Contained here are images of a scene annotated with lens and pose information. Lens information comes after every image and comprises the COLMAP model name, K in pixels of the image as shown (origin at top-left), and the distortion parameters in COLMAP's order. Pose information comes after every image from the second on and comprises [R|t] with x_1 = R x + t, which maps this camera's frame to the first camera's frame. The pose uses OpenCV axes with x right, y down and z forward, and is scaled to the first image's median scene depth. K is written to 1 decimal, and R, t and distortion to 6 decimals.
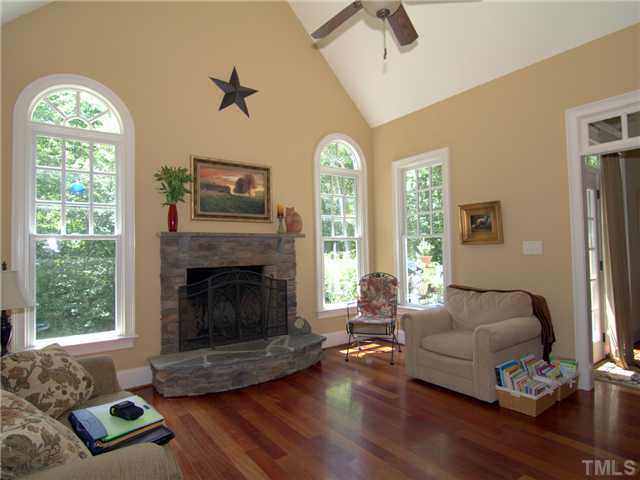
lens RADIAL K [[365.4, 0, 320.4], [0, 365.4, 239.5], [0, 0, 1]] dist [-0.001996, -0.000938]
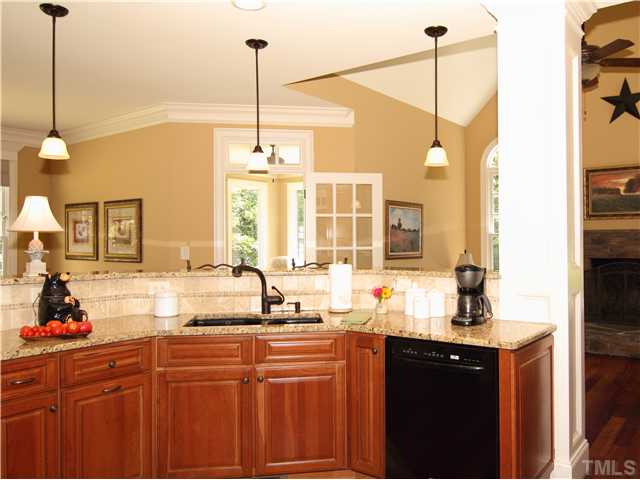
lens RADIAL K [[524.3, 0, 320.8], [0, 524.3, 239.4], [0, 0, 1]] dist [-0.003981, -0.002687]
pose [[0.250636, 0.021206, -0.967849, 1.091766], [0.034384, 0.998934, 0.030791, -0.067408], [0.967471, -0.040996, 0.249639, -0.310323]]
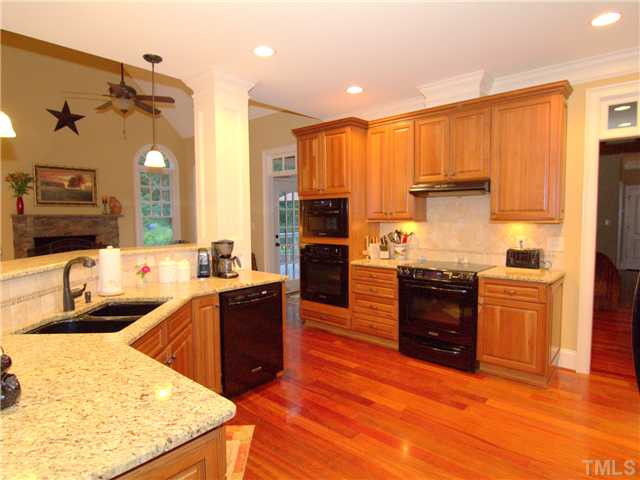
lens RADIAL K [[397.8, 0, 320.6], [0, 397.8, 238.5], [0, 0, 1]] dist [-0.004183, -0.001450]
pose [[0.983122, 0.005739, 0.182863, 0.488848], [-0.022094, 0.995917, 0.087526, -0.084083], [-0.181614, -0.090089, 0.979235, -0.806709]]
